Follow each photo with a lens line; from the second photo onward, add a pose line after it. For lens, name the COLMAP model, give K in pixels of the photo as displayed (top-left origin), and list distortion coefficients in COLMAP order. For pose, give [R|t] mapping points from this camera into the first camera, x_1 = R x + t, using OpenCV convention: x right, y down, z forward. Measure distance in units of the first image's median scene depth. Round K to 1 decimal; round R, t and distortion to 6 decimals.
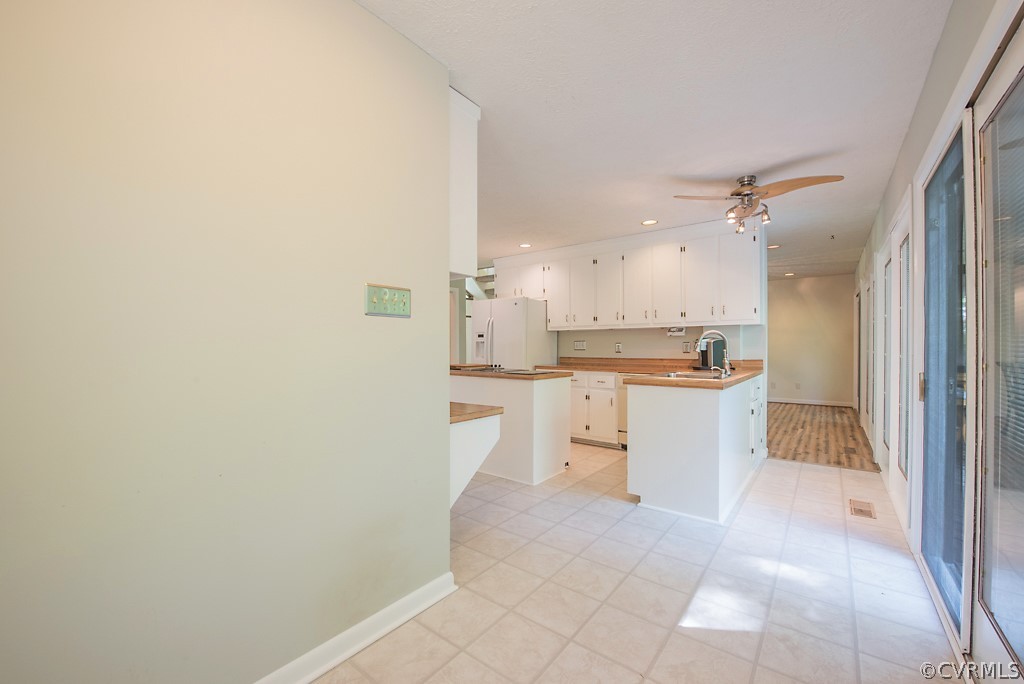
lens RADIAL K [[417.5, 0, 509.8], [0, 417.5, 344.0], [0, 0, 1]] dist [-0.017192, -0.001906]
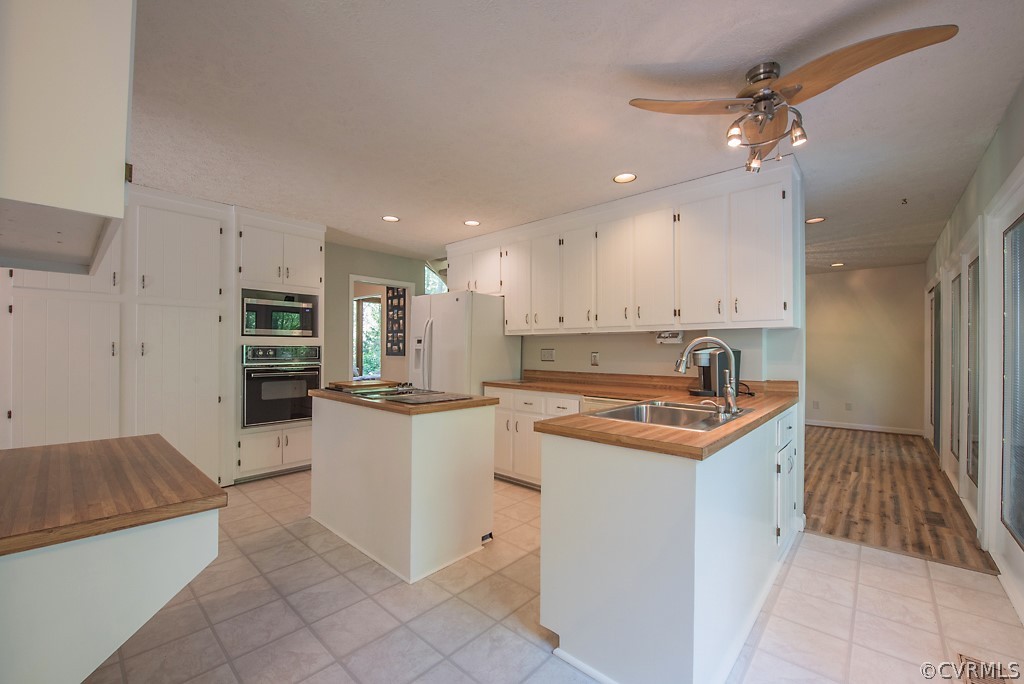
lens RADIAL K [[417.5, 0, 510.4], [0, 417.5, 343.8], [0, 0, 1]] dist [-0.017192, -0.001906]
pose [[0.997390, 0.006239, -0.071928, 0.187542], [-0.006848, 0.999943, -0.008231, -0.011920], [0.071872, 0.008702, 0.997376, 0.289348]]
